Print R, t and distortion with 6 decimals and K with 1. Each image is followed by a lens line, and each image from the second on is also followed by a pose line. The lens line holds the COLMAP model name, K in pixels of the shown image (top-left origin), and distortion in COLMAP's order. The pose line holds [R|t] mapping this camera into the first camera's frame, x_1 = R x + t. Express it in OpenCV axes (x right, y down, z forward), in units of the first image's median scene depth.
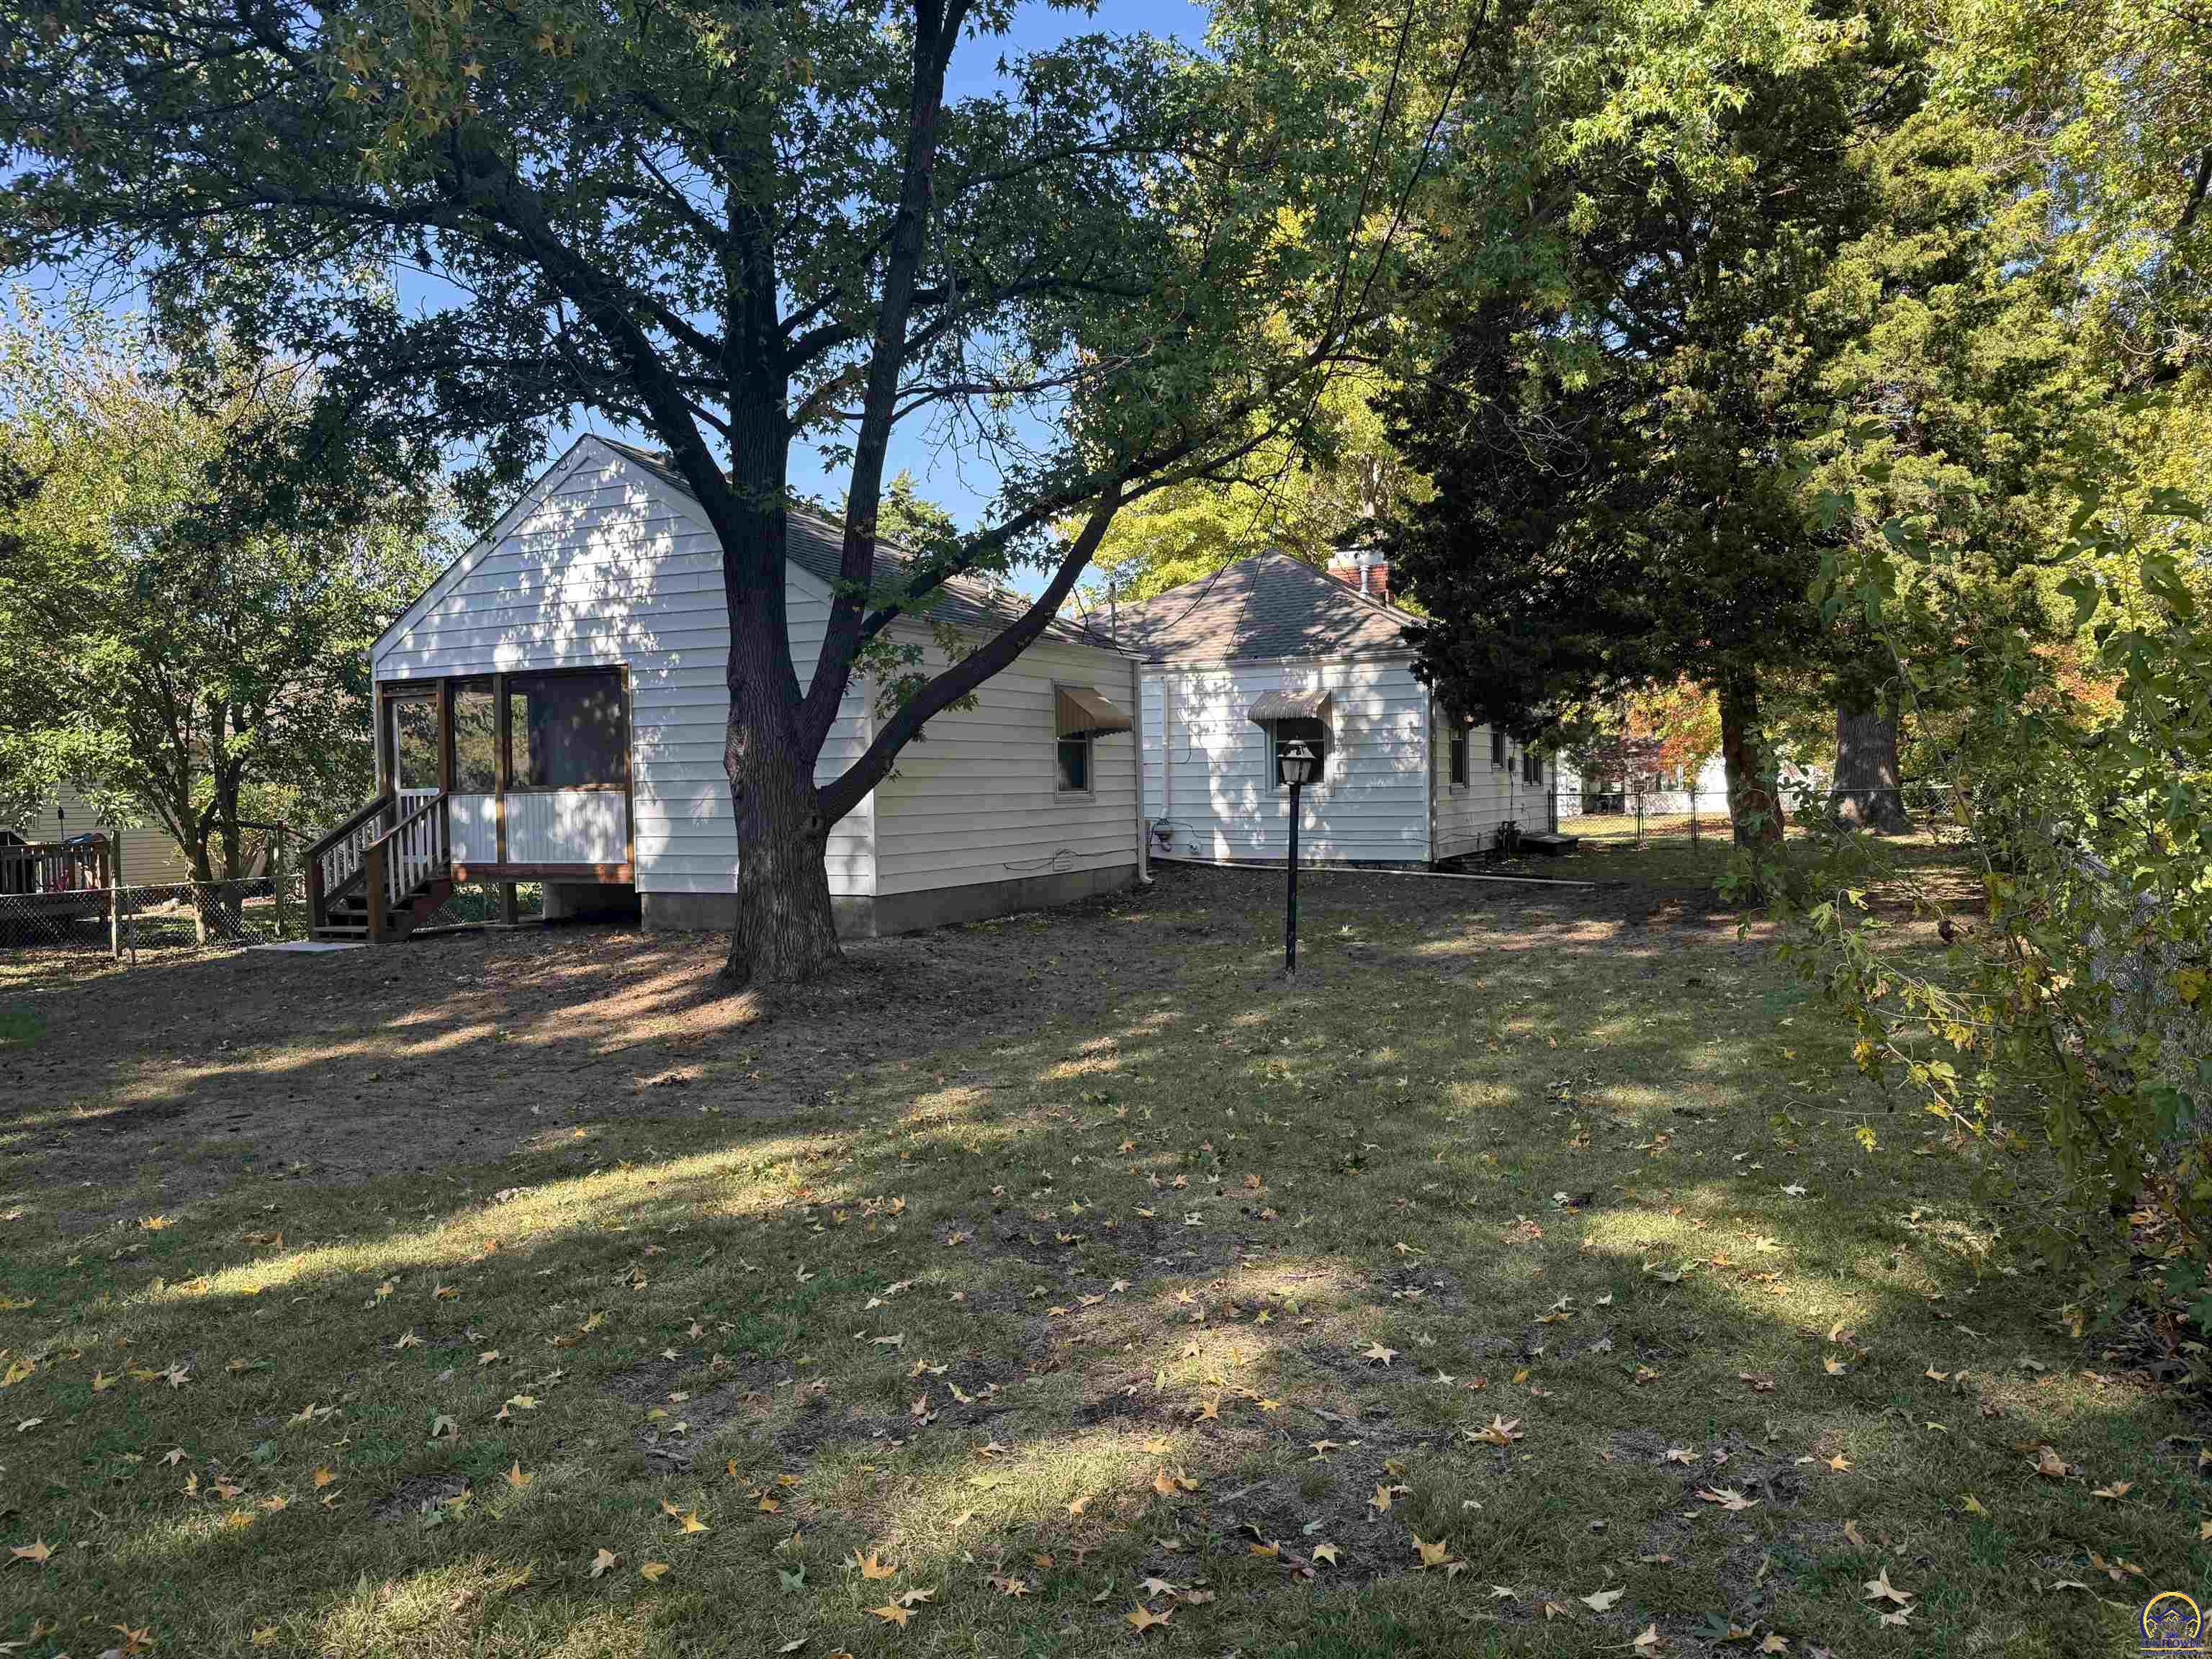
lens RADIAL K [[1540.1, 0, 1113.2], [0, 1540.1, 833.0], [0, 0, 1]] dist [0.128213, -0.180751]
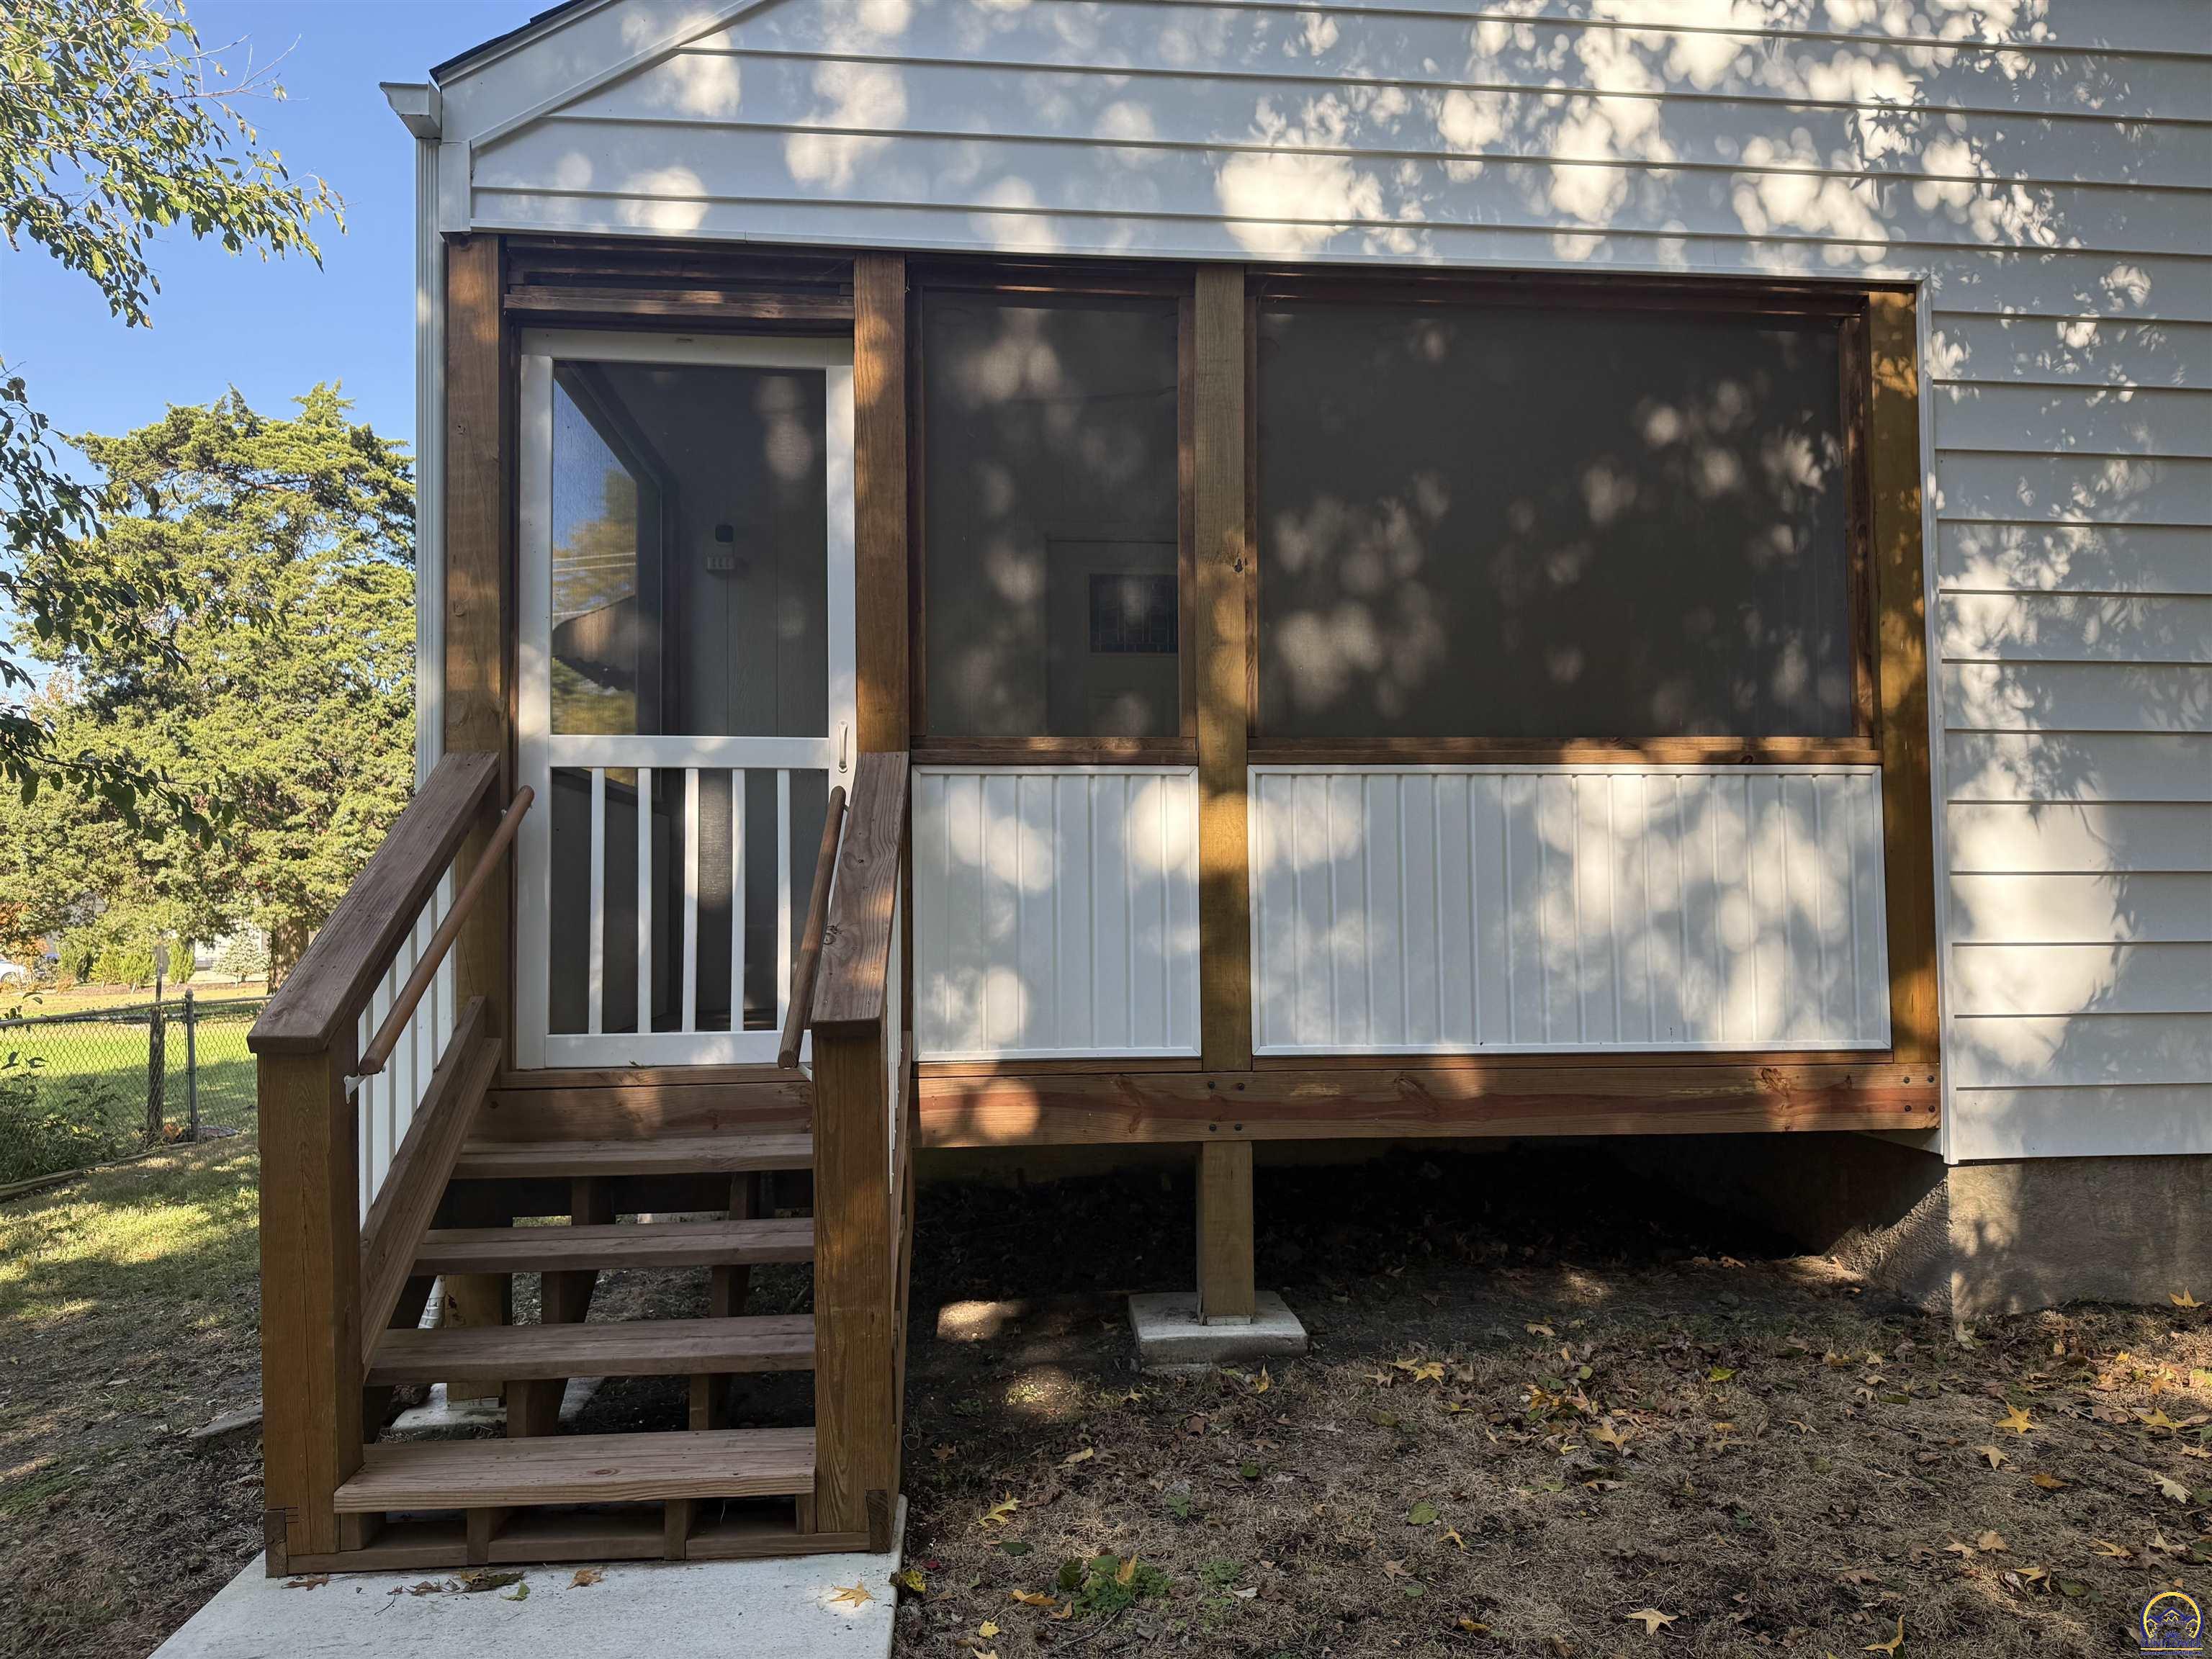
lens RADIAL K [[1575.1, 0, 1144.6], [0, 1575.1, 828.3], [0, 0, 1]] dist [0.000966, 0.001967]
pose [[0.837332, 0.039115, 0.545293, -0.562365], [0.003948, 0.996979, -0.077577, 0.003107], [-0.546680, 0.067111, 0.834648, 0.855579]]
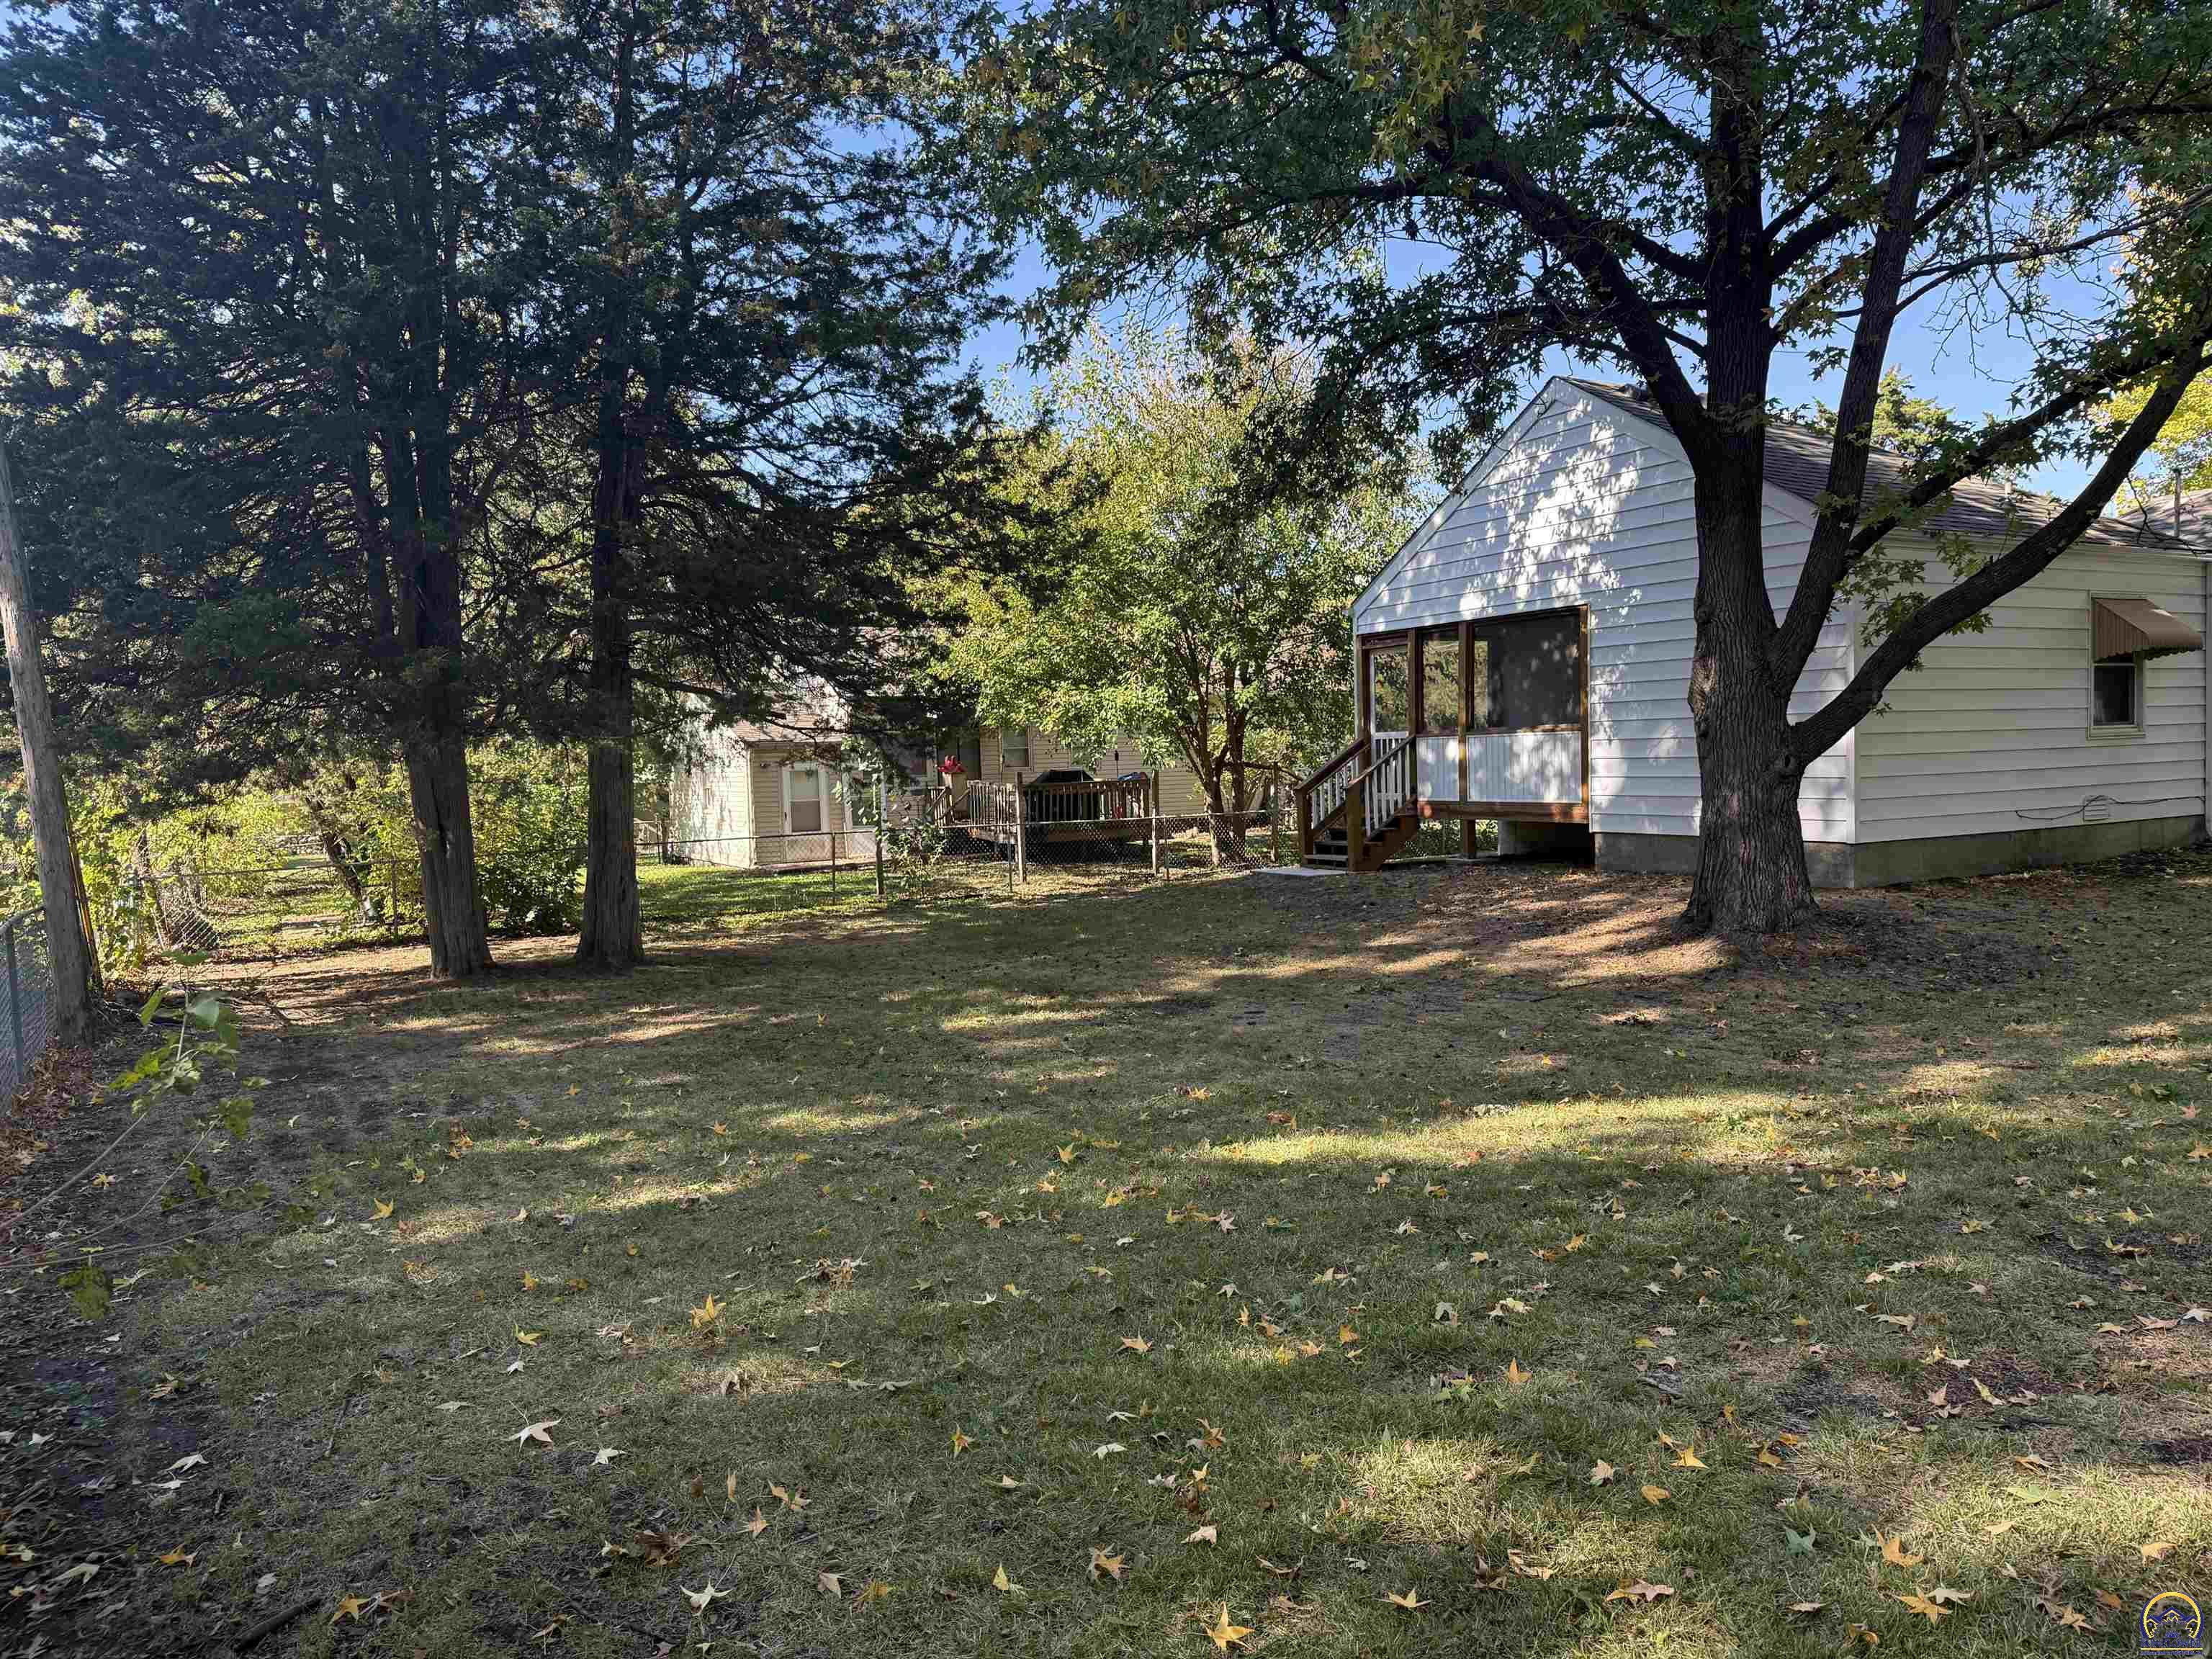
lens RADIAL K [[1537.4, 0, 1114.9], [0, 1537.4, 840.1], [0, 0, 1]] dist [0.113041, -0.142742]
pose [[0.833995, 0.029485, -0.550984, -0.009989], [-0.006648, 0.999036, 0.043399, 0.001876], [0.551732, -0.032532, 0.833387, -0.005076]]
